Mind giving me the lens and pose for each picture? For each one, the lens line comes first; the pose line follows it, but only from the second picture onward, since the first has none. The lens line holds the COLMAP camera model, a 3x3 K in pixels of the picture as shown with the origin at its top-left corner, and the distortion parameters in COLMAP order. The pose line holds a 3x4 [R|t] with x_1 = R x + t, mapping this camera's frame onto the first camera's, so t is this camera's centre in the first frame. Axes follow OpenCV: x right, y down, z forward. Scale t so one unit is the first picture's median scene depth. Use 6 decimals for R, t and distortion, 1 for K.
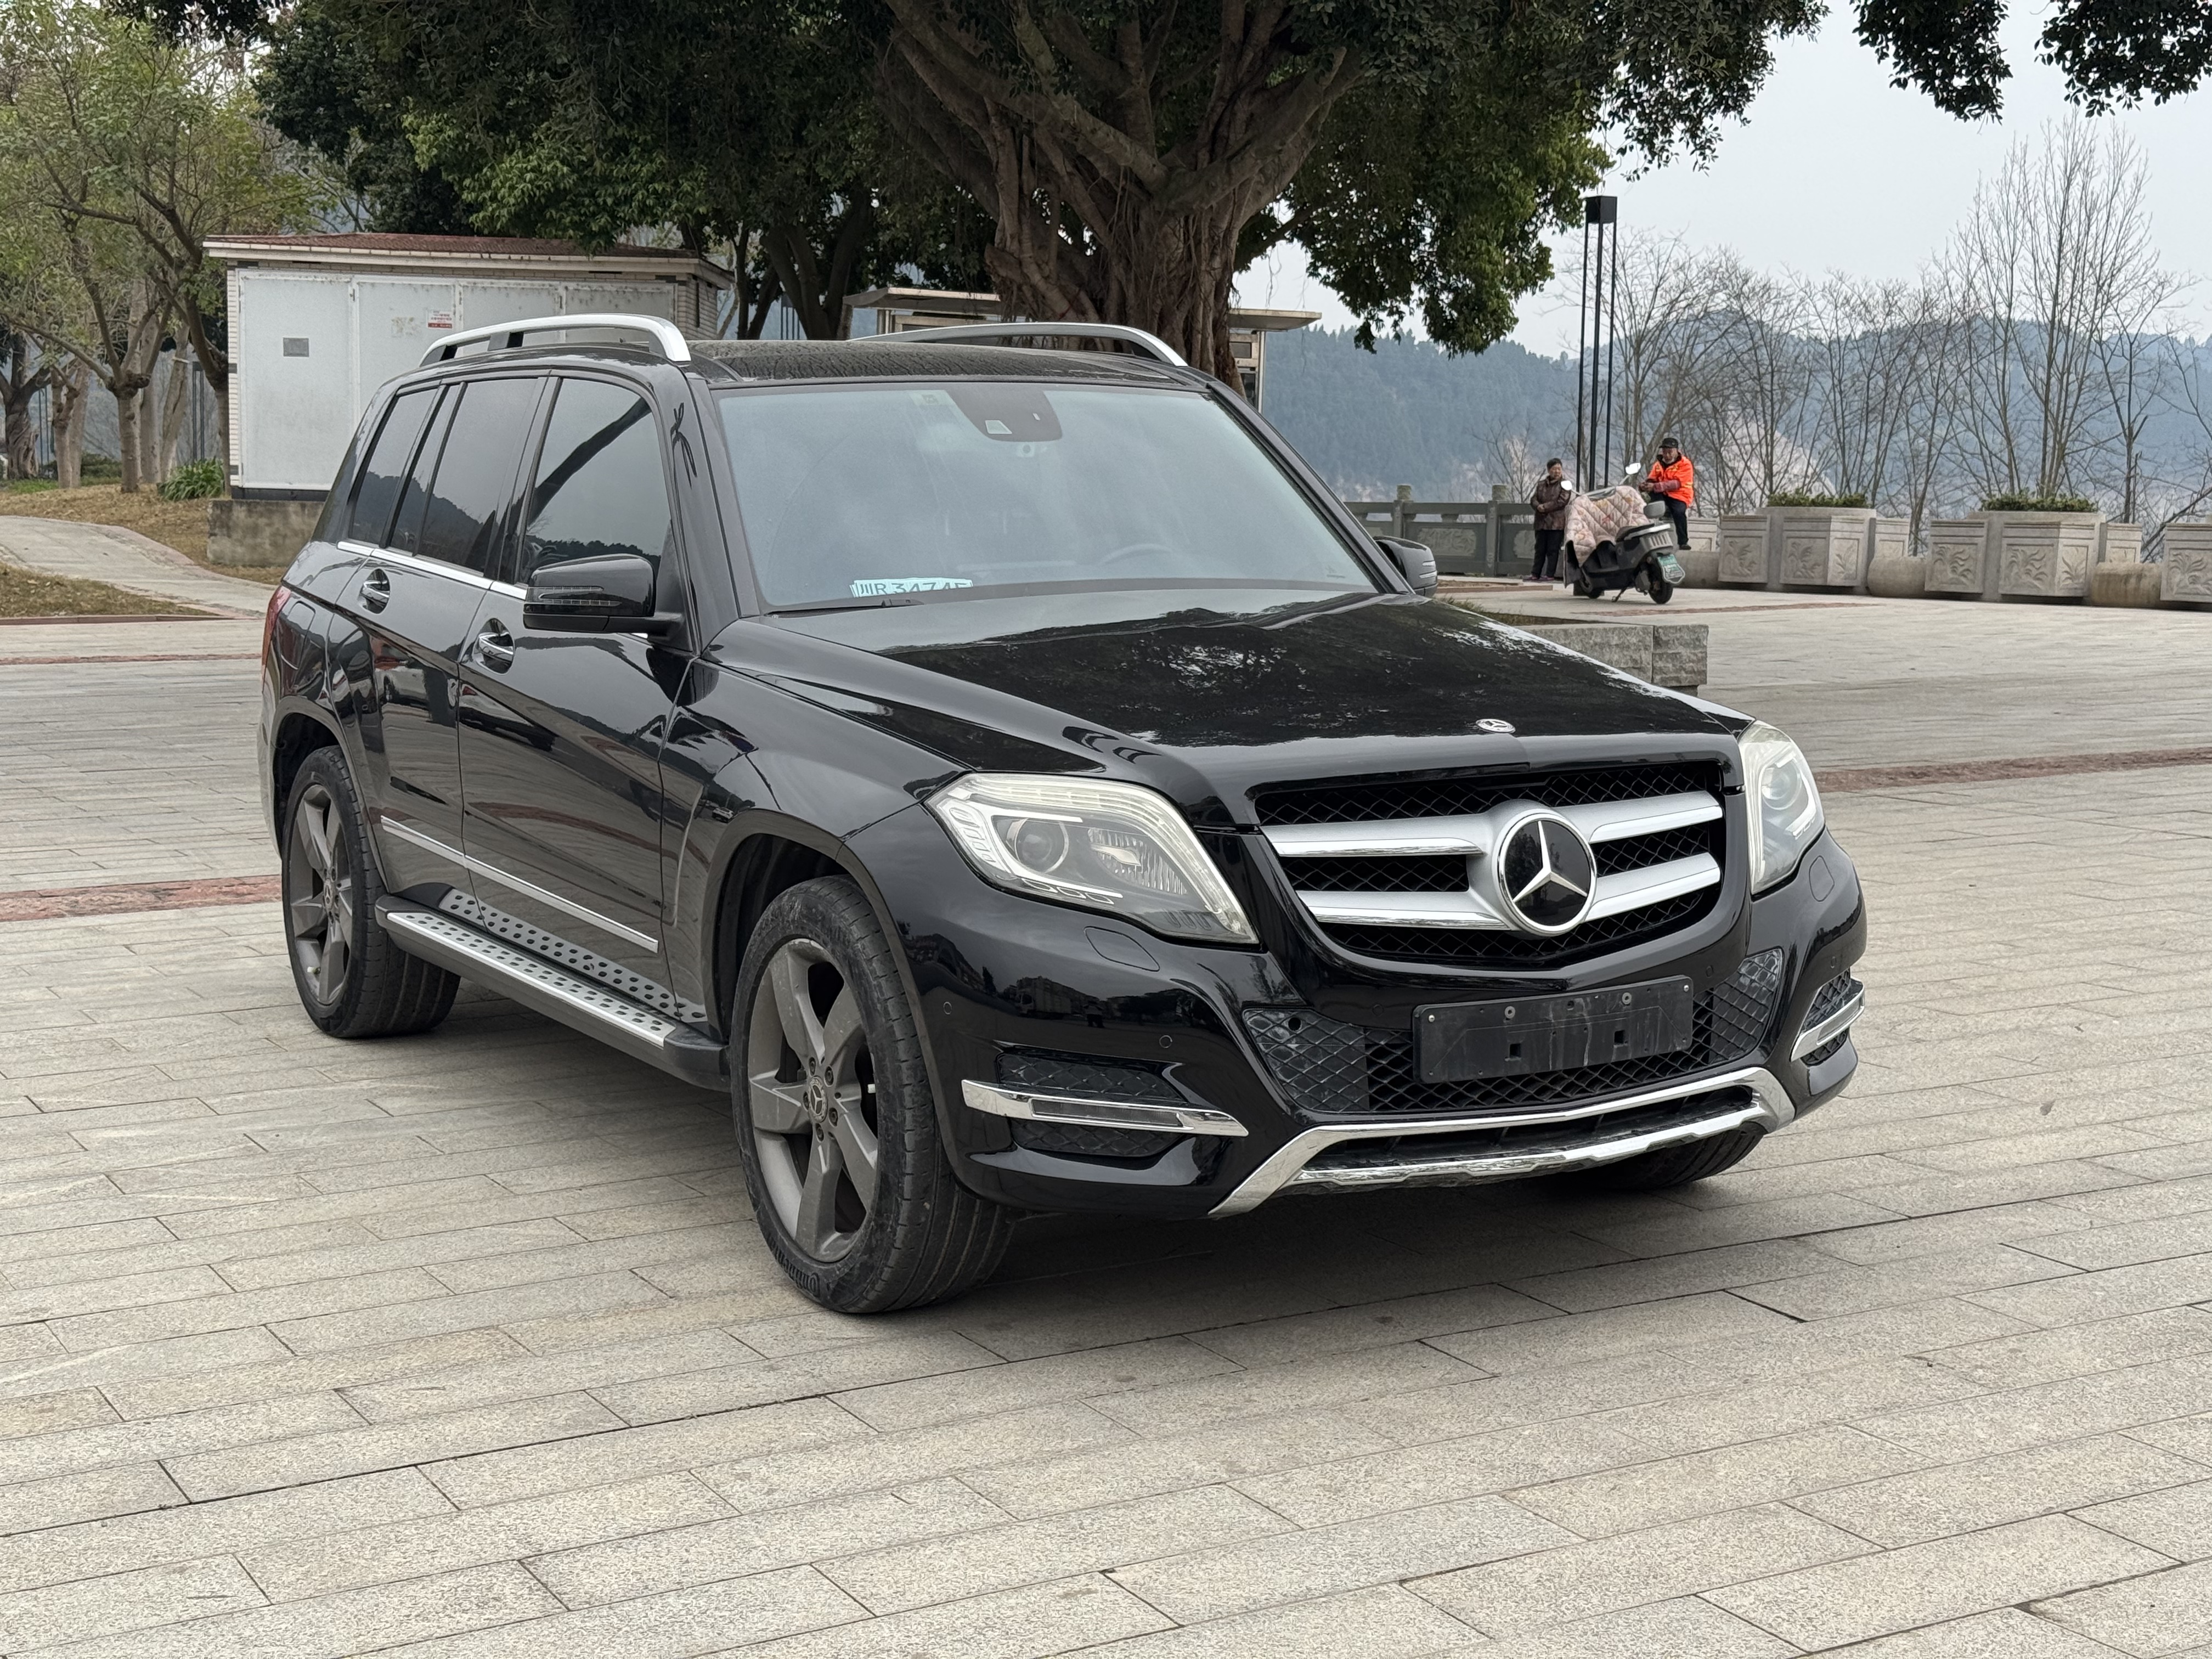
lens RADIAL K [[3041.8, 0, 1106.0], [0, 3041.8, 829.5], [0, 0, 1]] dist [0.182755, -0.336414]
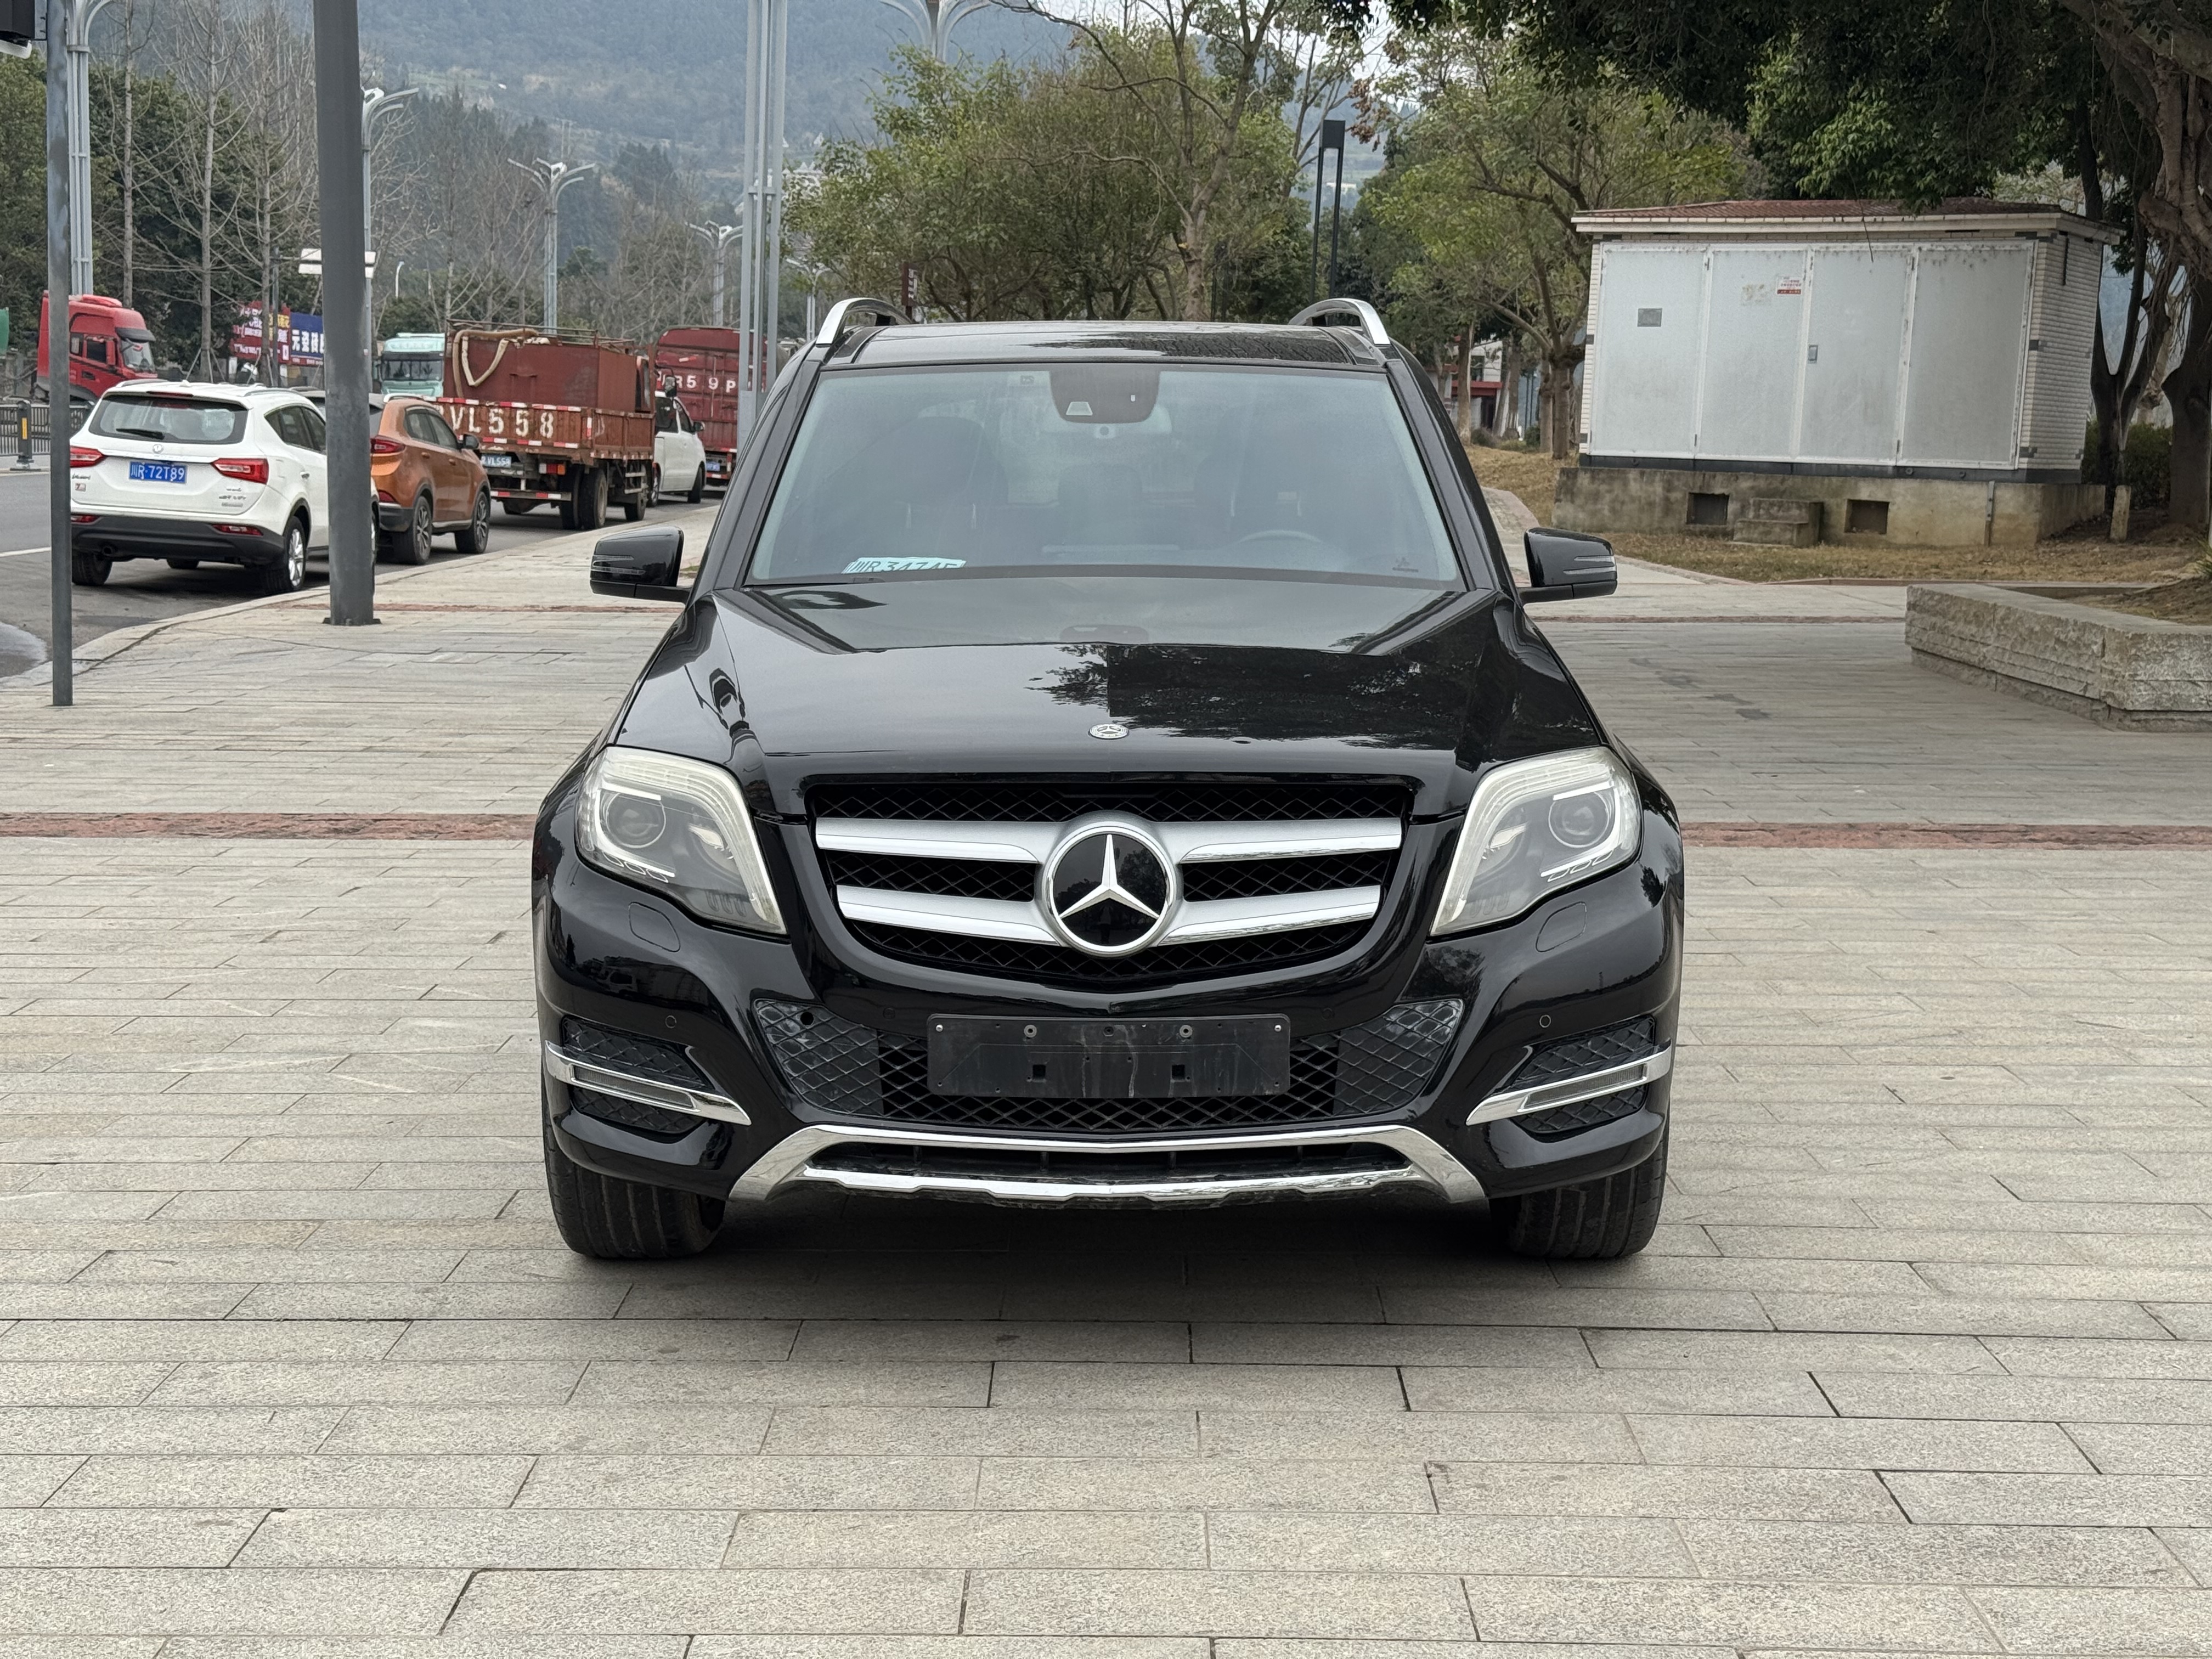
lens RADIAL K [[3041.8, 0, 1106.0], [0, 3041.8, 829.5], [0, 0, 1]] dist [0.182755, -0.336414]
pose [[0.869116, 0.074592, -0.488951, 0.607547], [-0.068982, 0.997181, 0.029509, -0.032361], [0.489774, 0.008082, 0.871812, 0.179292]]
